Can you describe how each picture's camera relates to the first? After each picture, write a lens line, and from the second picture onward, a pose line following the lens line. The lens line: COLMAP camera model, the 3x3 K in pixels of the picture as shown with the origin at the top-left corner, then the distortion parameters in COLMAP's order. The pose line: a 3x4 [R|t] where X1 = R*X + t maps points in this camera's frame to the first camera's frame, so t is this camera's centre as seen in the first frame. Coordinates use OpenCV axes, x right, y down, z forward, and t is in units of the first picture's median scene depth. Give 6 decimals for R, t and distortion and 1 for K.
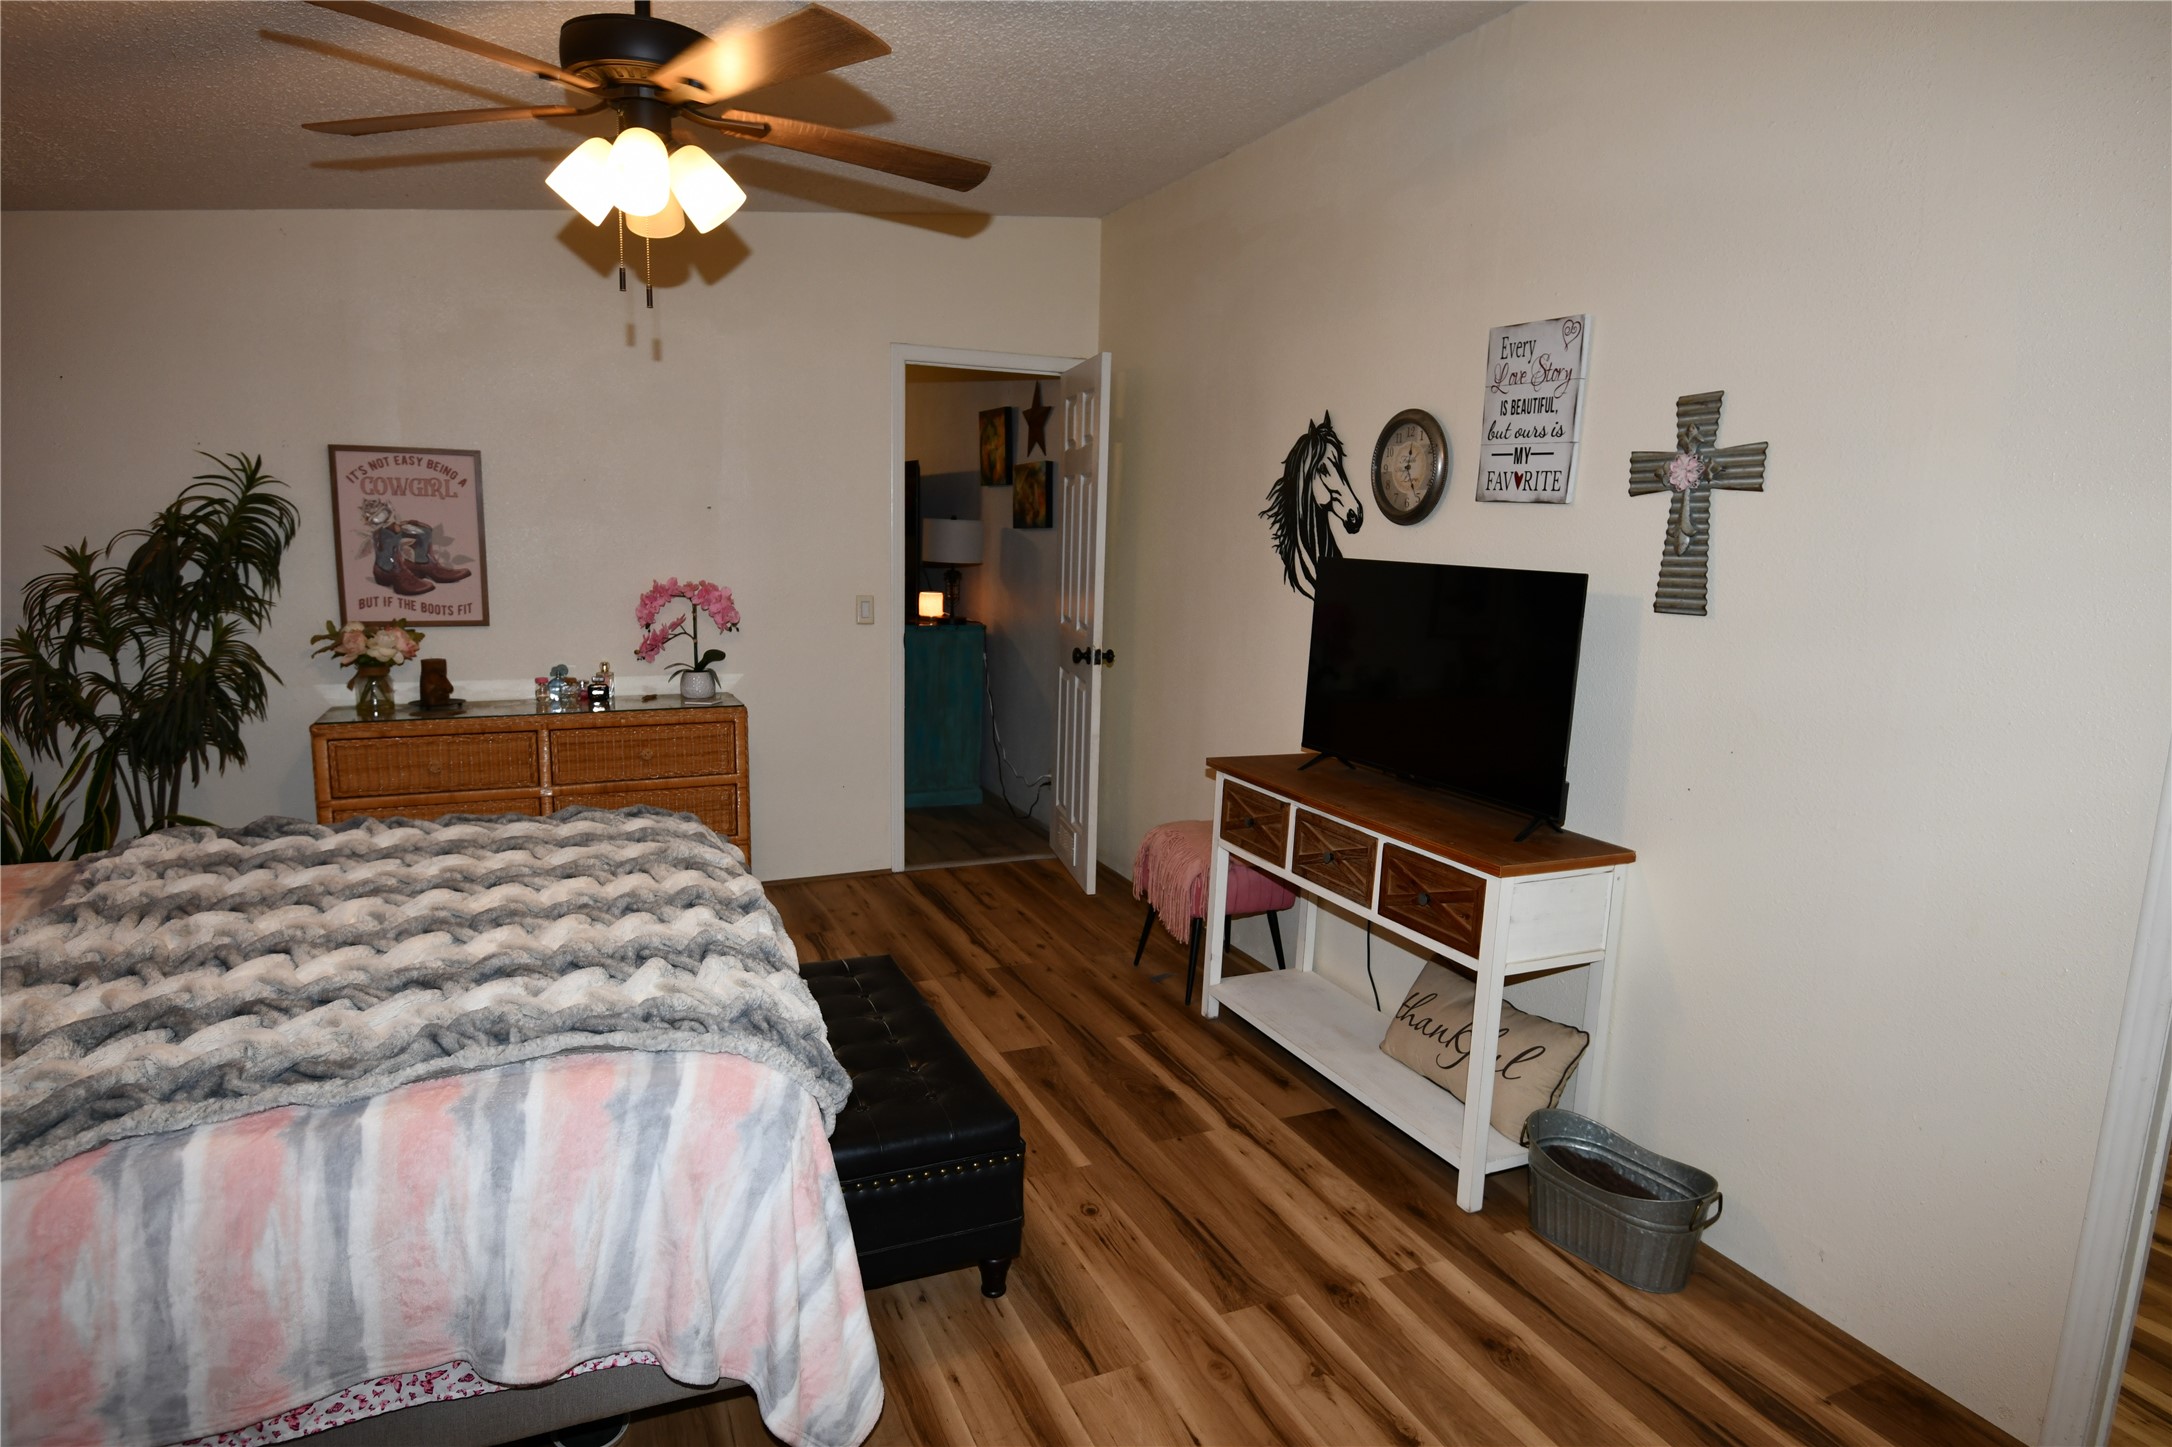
lens RADIAL K [[1198.4, 0, 1086.4], [0, 1198.4, 732.2], [0, 0, 1]] dist [-0.005810, -0.014460]
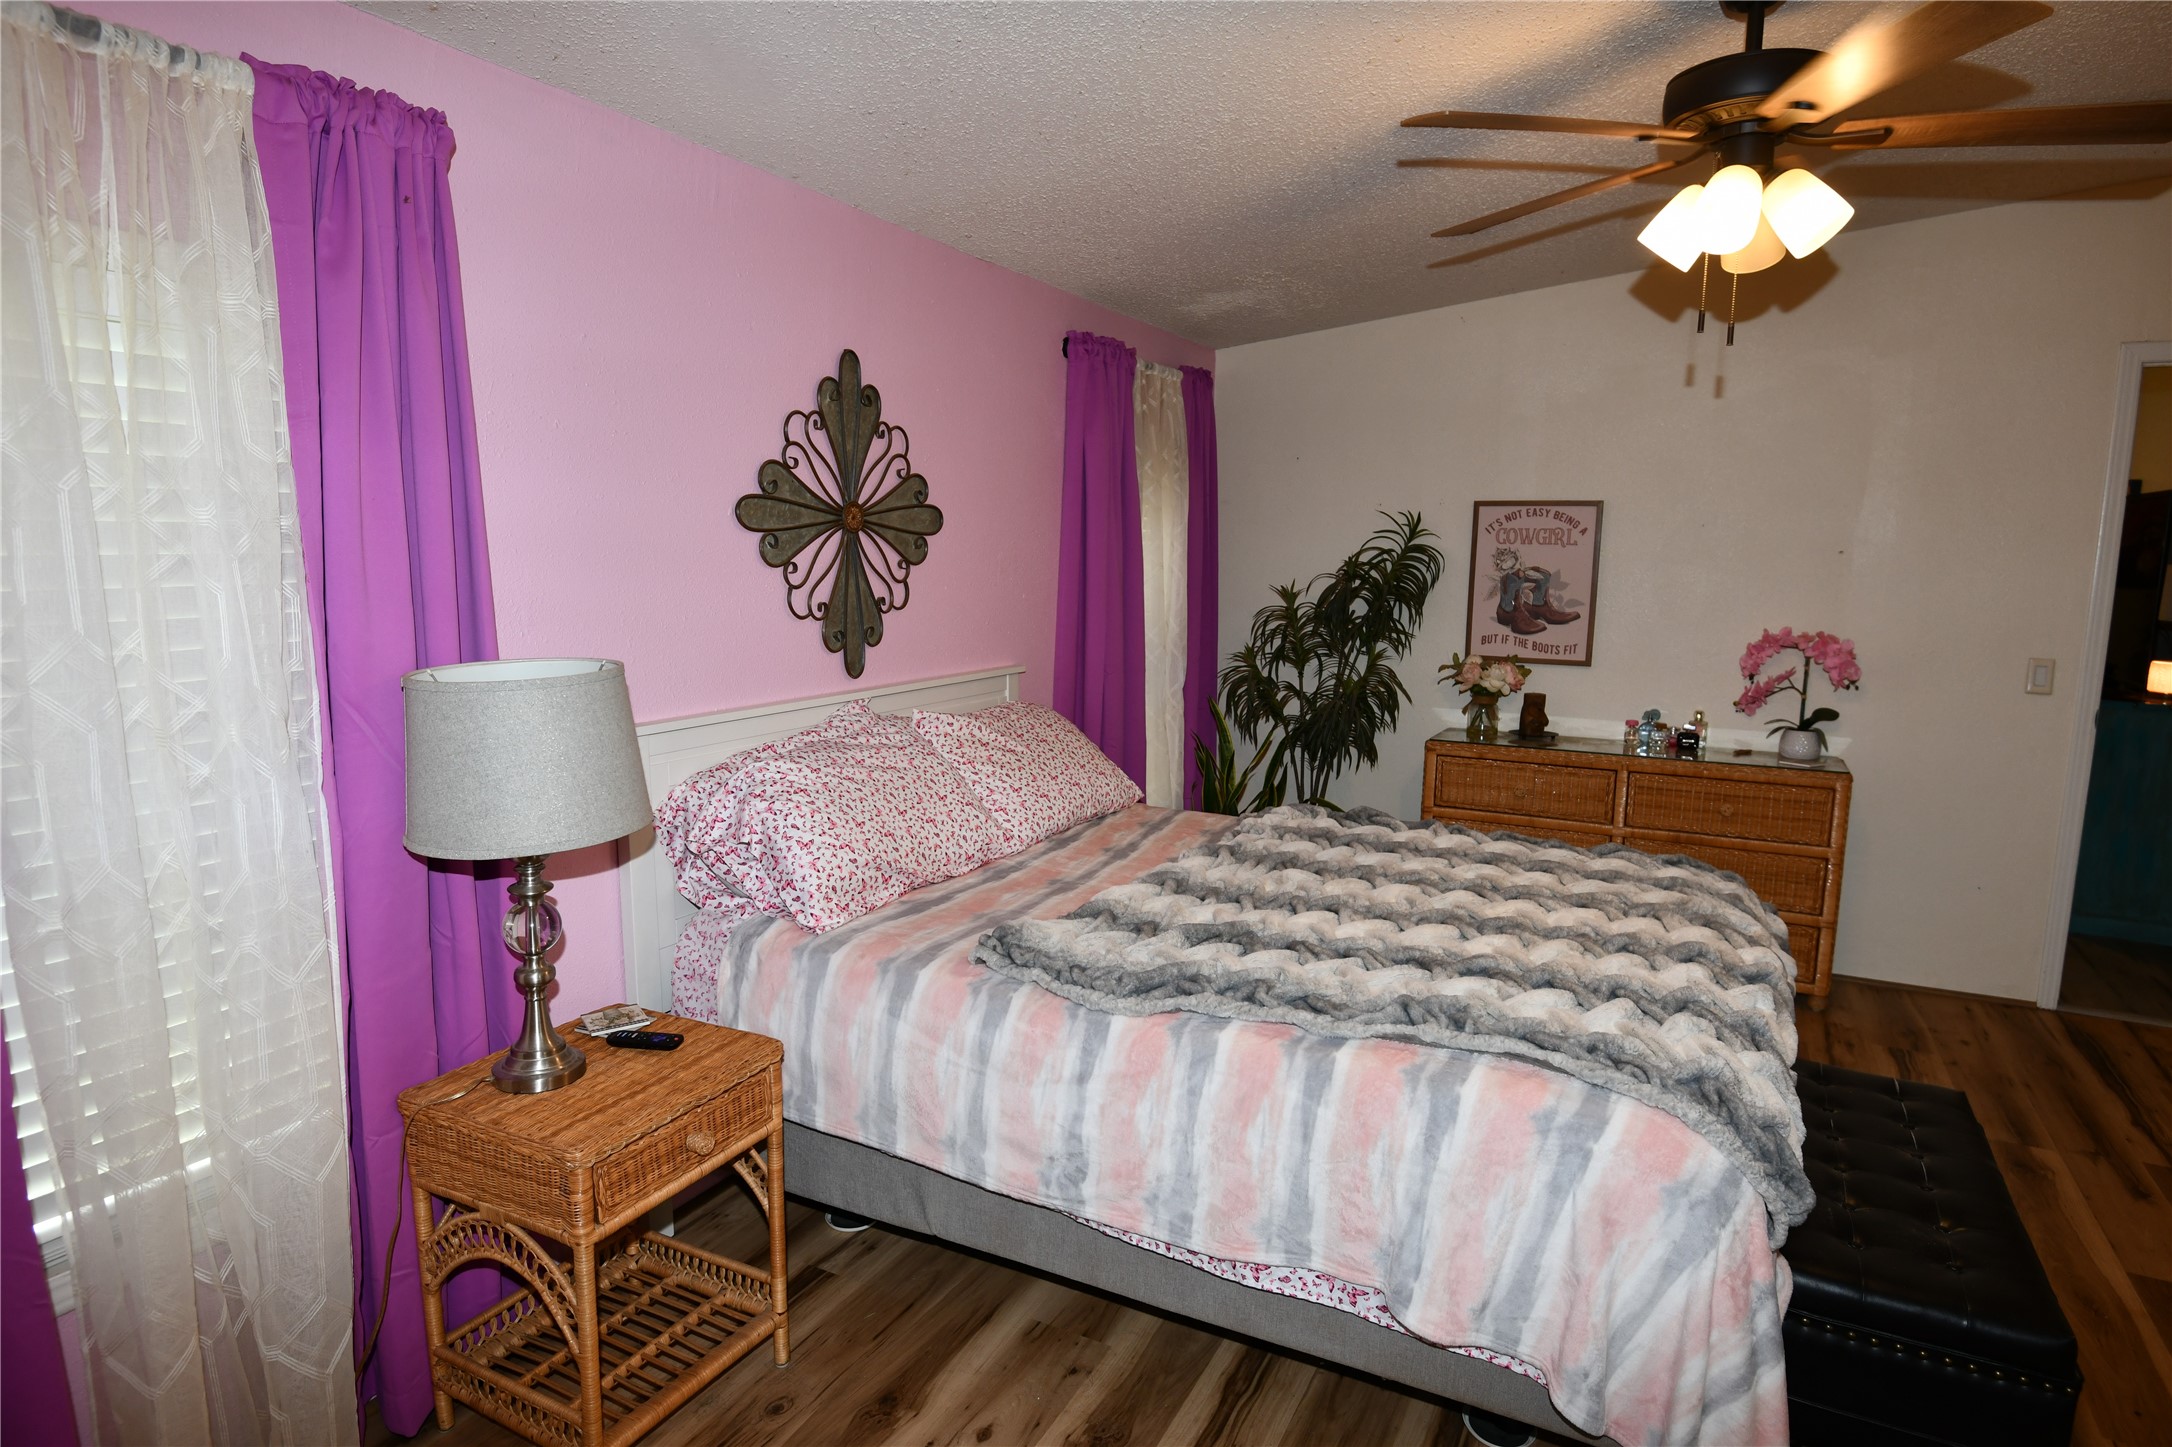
lens RADIAL K [[1198.4, 0, 1092.0], [0, 1198.4, 736.1], [0, 0, 1]] dist [-0.005810, -0.014460]
pose [[0.617356, 0.104877, -0.779662, 0.108251], [-0.134862, 0.990511, 0.026452, 0.005685], [0.775038, 0.088817, 0.625642, 0.014635]]
